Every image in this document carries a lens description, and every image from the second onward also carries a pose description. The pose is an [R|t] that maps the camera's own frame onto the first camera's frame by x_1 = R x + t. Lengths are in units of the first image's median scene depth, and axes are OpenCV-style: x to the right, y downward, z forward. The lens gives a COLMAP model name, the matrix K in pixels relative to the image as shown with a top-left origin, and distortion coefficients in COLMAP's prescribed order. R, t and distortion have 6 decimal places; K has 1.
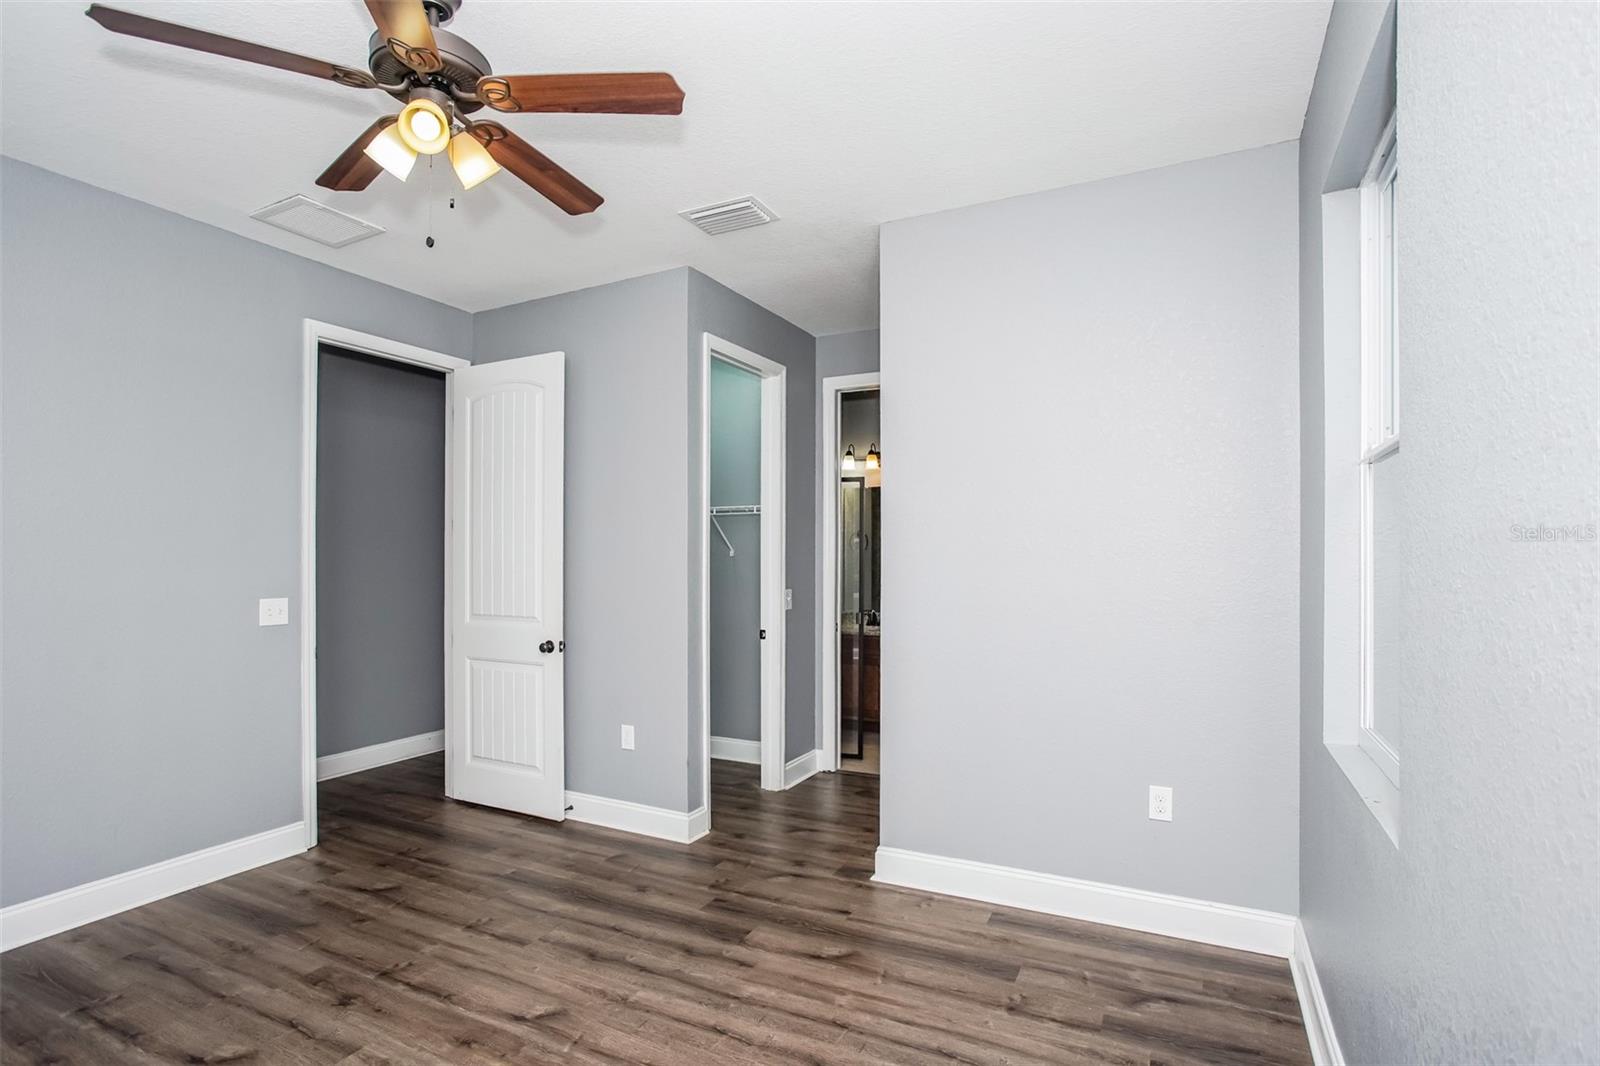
lens RADIAL K [[790.6, 0, 806.6], [0, 790.6, 572.7], [0, 0, 1]] dist [-0.053156, 0.019938]
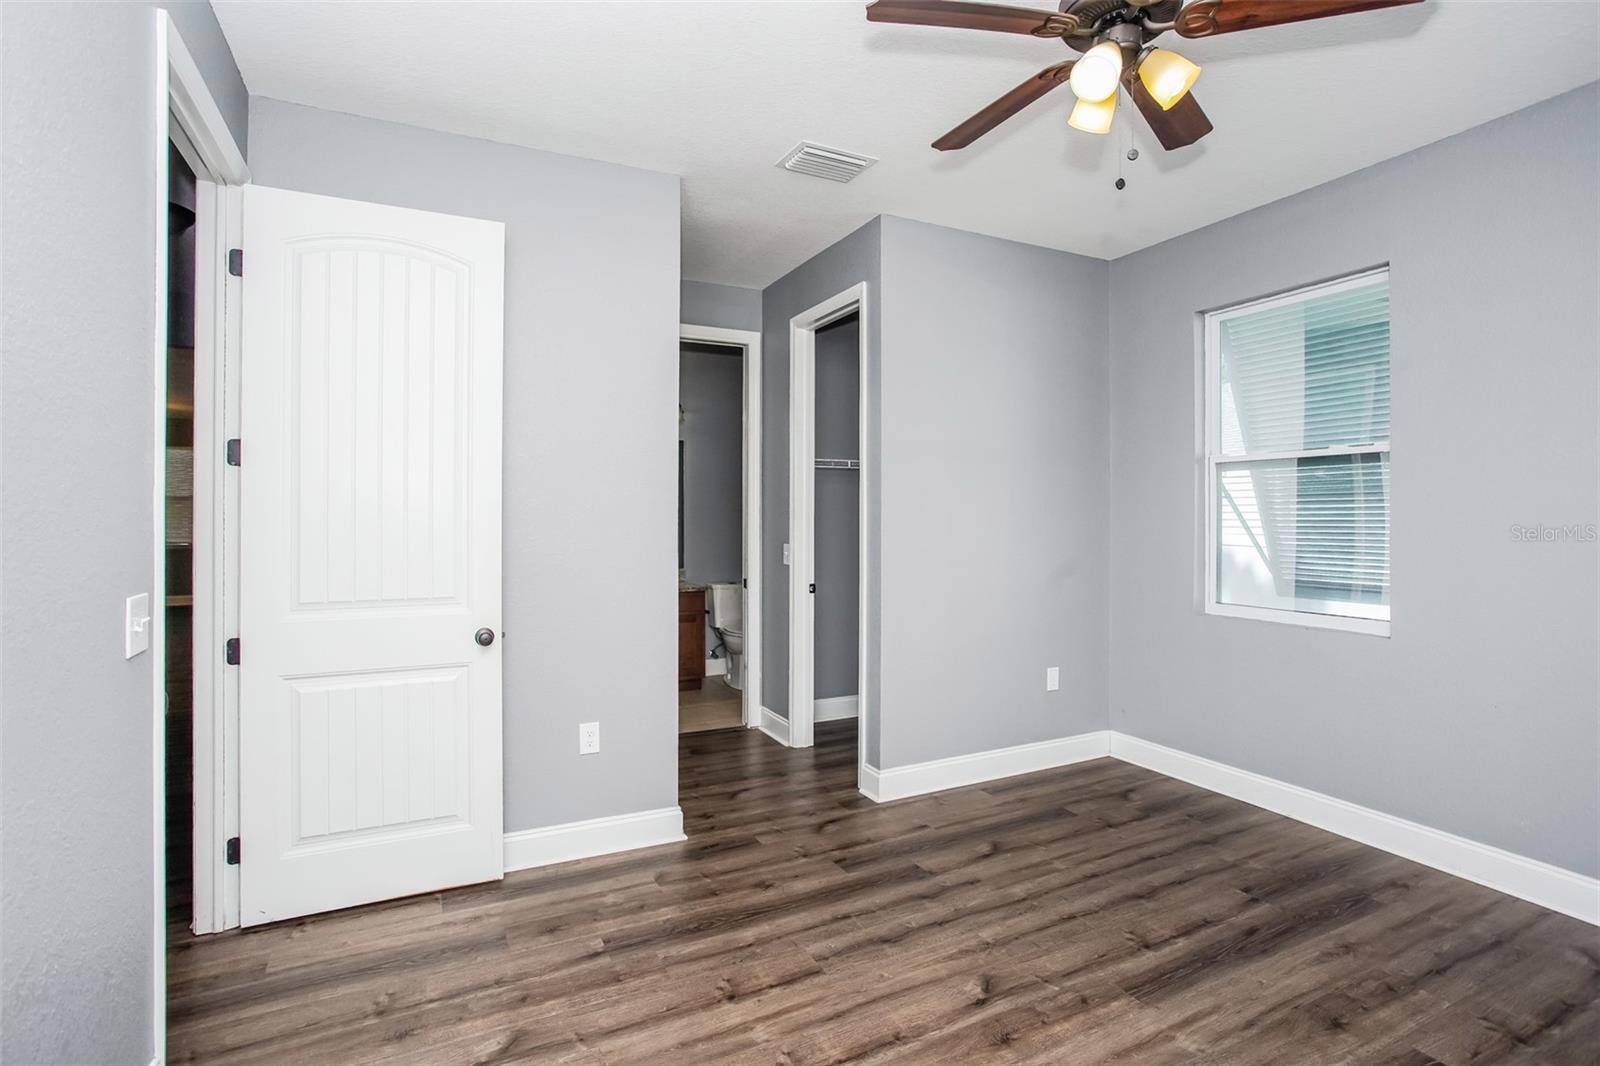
lens RADIAL K [[790.6, 0, 810.3], [0, 790.6, 525.8], [0, 0, 1]] dist [-0.053156, 0.019938]
pose [[0.585711, -0.013267, 0.810411, -0.921414], [0.011403, 0.999902, 0.008128, -0.009826], [-0.810440, 0.004481, 0.585805, 0.452260]]
